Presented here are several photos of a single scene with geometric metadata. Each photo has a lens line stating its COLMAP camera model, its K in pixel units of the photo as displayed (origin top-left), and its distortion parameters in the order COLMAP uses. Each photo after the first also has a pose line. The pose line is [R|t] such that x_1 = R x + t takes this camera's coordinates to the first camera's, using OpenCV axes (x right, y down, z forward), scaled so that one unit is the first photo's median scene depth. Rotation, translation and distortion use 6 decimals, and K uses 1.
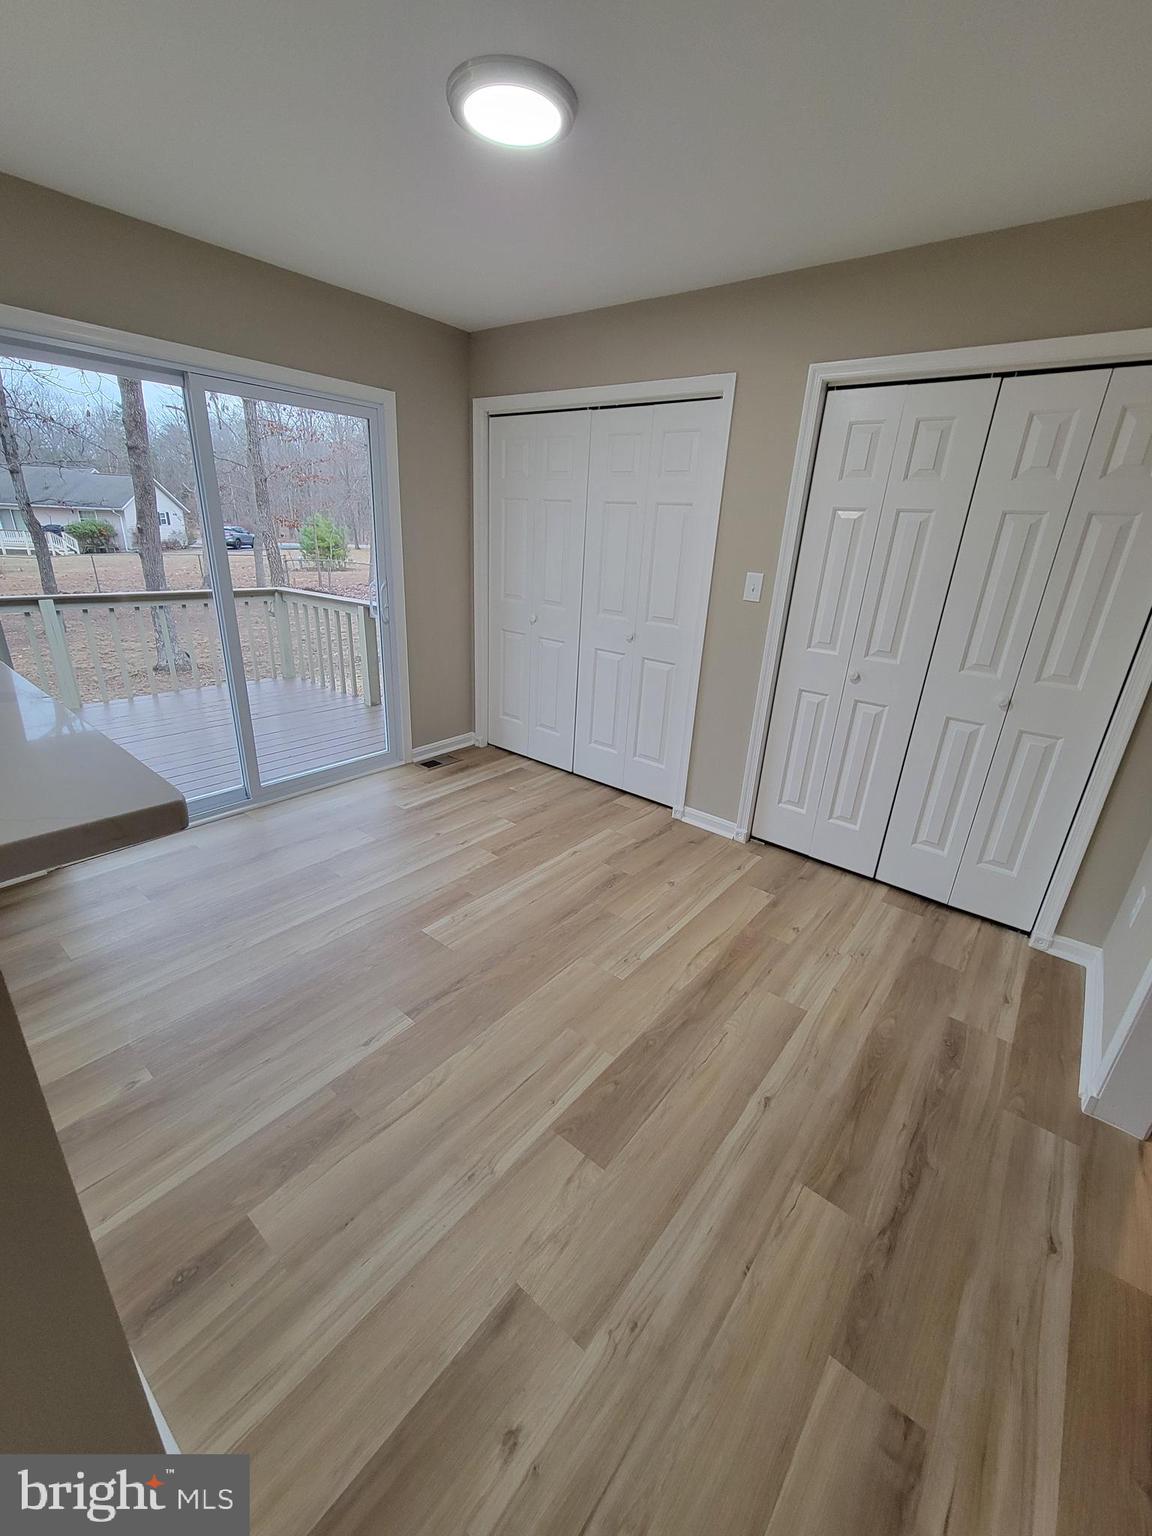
lens RADIAL K [[631.9, 0, 558.4], [0, 631.9, 771.8], [0, 0, 1]] dist [-0.003016, -0.000780]
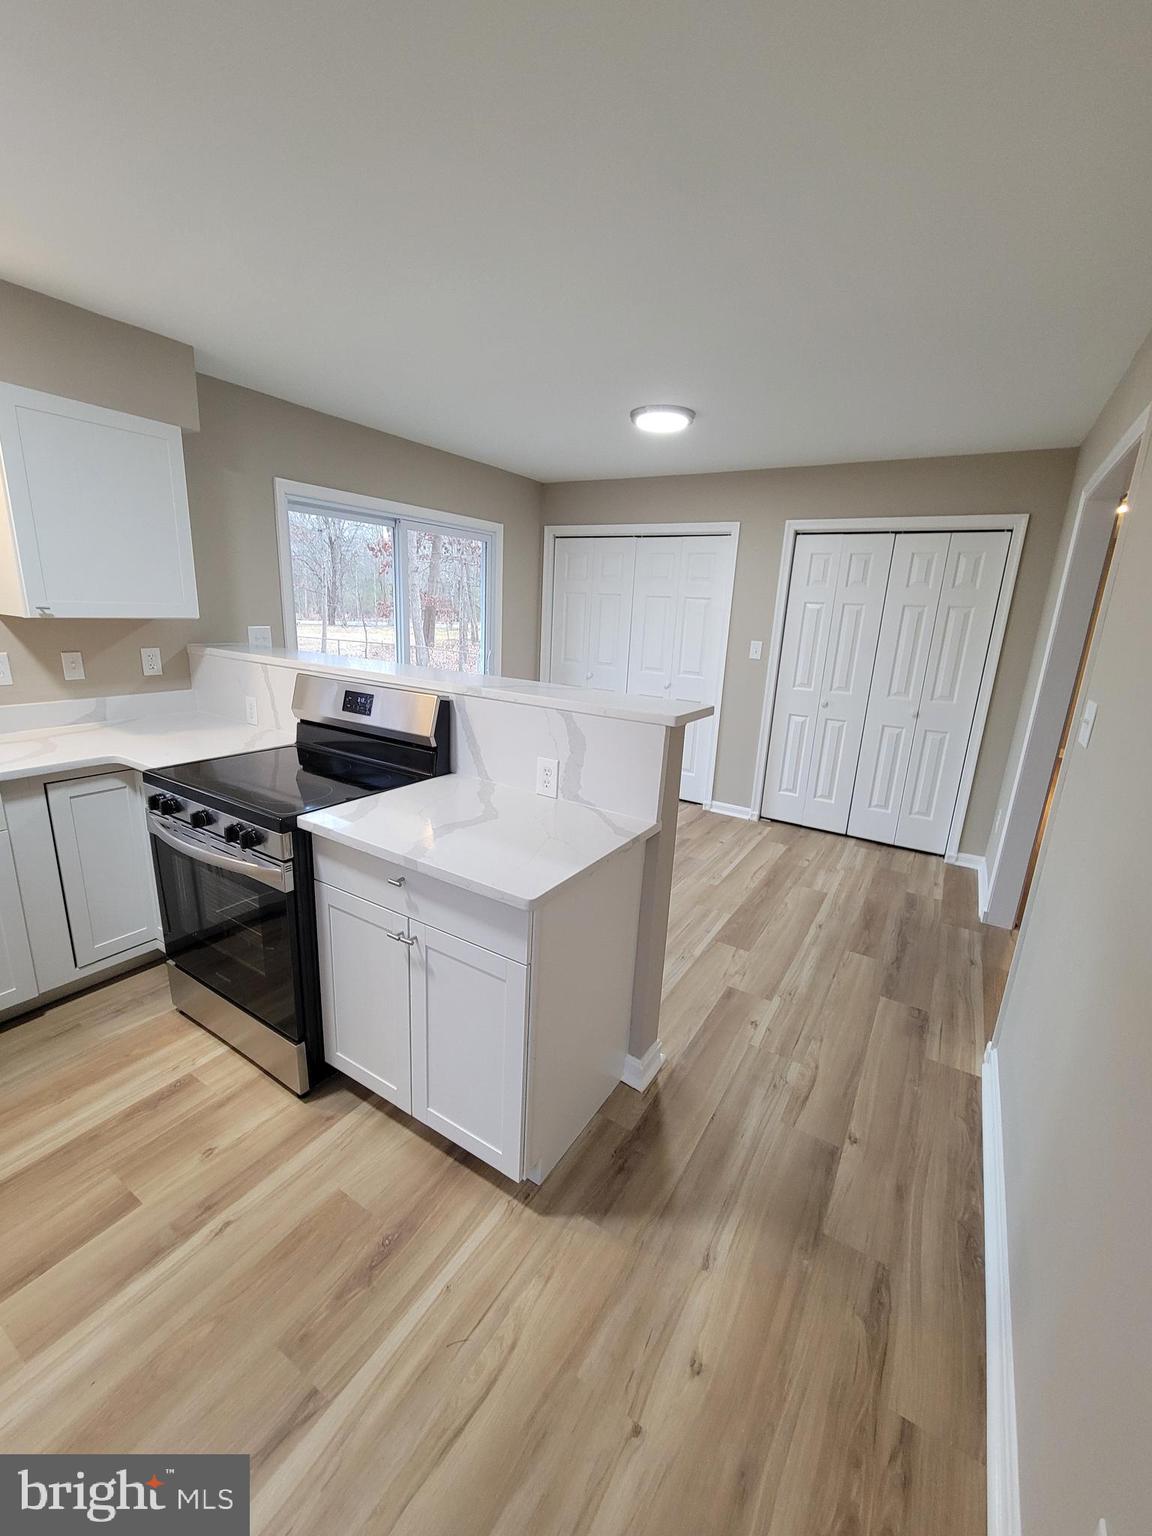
lens RADIAL K [[631.9, 0, 558.4], [0, 631.9, 771.8], [0, 0, 1]] dist [-0.003016, -0.000780]
pose [[0.992322, -0.036505, 0.118174, -0.433719], [0.048910, 0.993391, -0.103837, 0.168505], [-0.113602, 0.108820, 0.987549, -0.529632]]
